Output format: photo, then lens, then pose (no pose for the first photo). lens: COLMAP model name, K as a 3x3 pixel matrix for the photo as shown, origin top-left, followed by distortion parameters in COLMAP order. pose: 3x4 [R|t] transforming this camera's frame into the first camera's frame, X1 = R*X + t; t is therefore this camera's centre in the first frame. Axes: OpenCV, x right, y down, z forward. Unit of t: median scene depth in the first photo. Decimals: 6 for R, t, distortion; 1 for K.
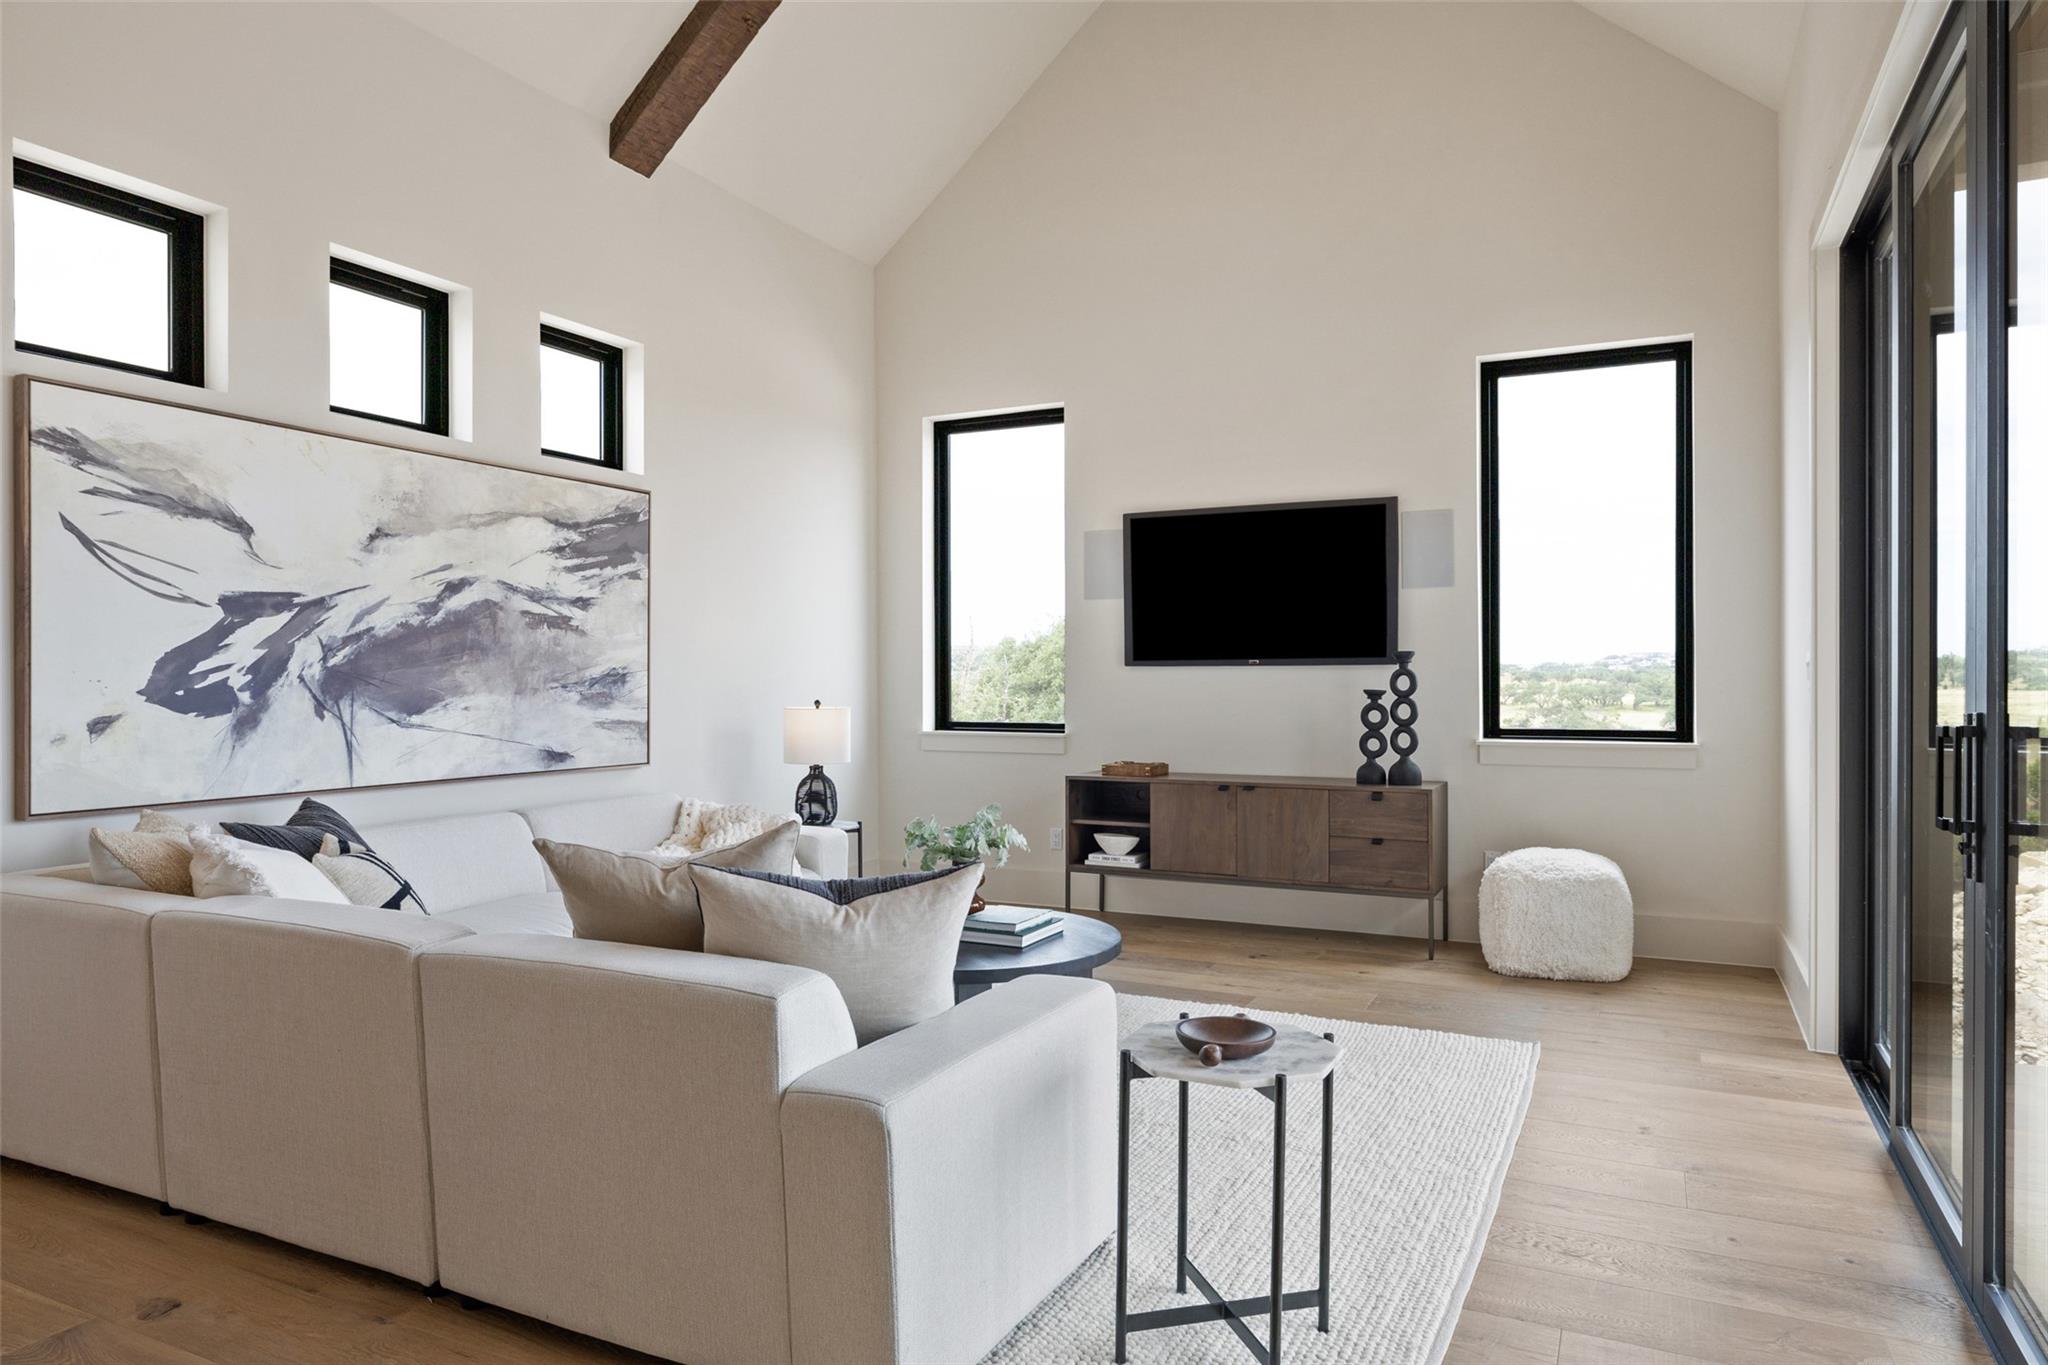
lens RADIAL K [[1285.2, 0, 1025.2], [0, 1285.2, 682.2], [0, 0, 1]] dist [-0.005348, -0.000278]
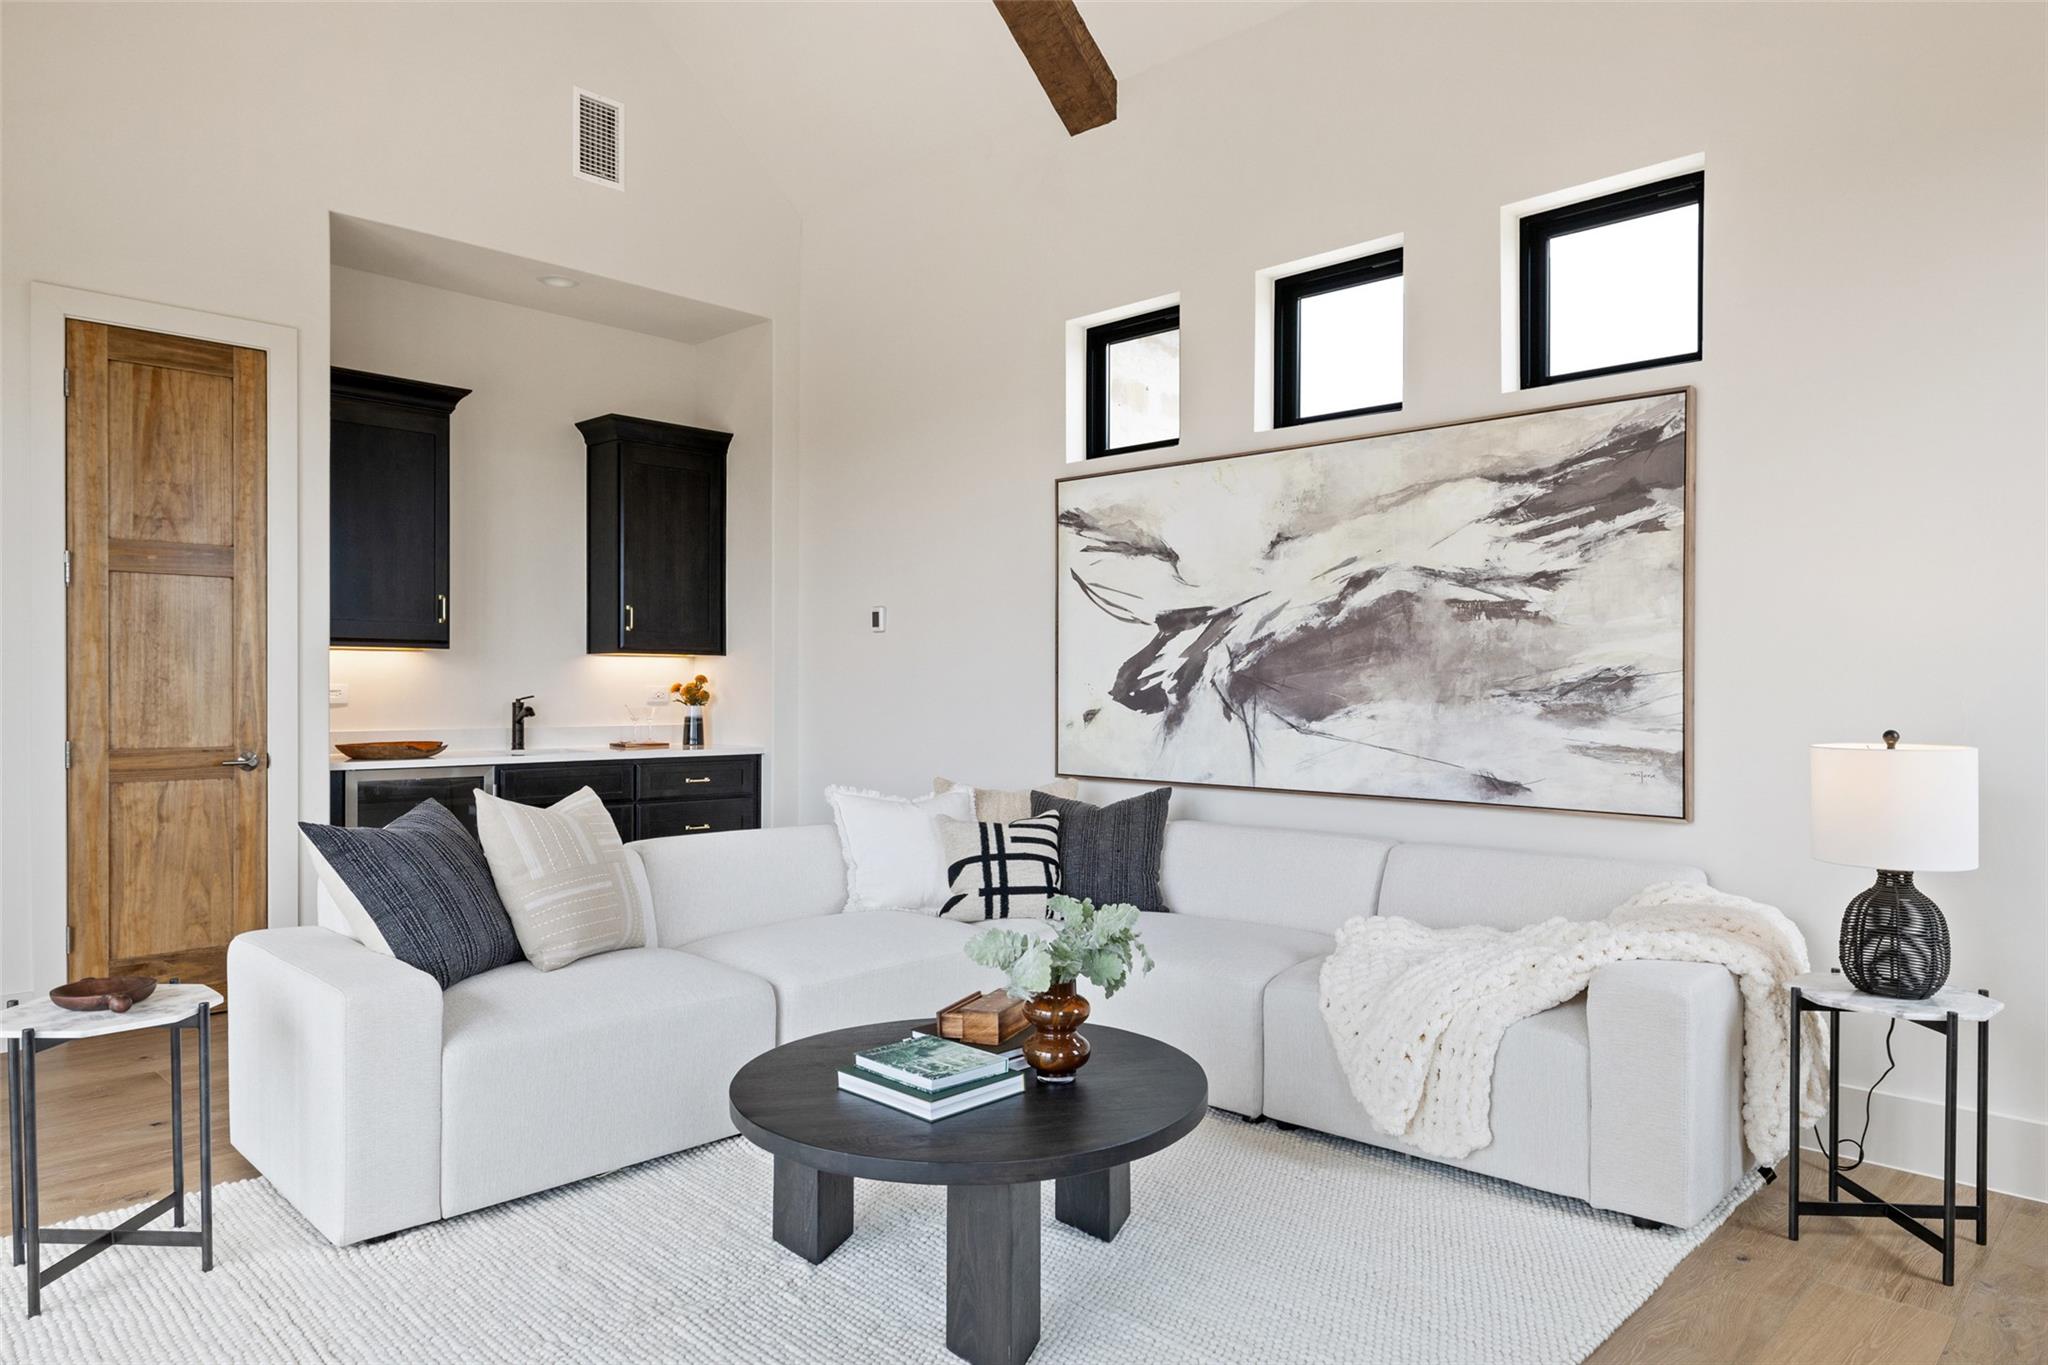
lens RADIAL K [[1285.2, 0, 1024.4], [0, 1285.2, 688.7], [0, 0, 1]] dist [-0.005348, -0.000278]
pose [[-0.316363, 0.008733, -0.948598, 0.486469], [-0.001797, 0.999950, 0.009805, -0.007505], [0.948637, 0.004807, -0.316331, 1.063910]]
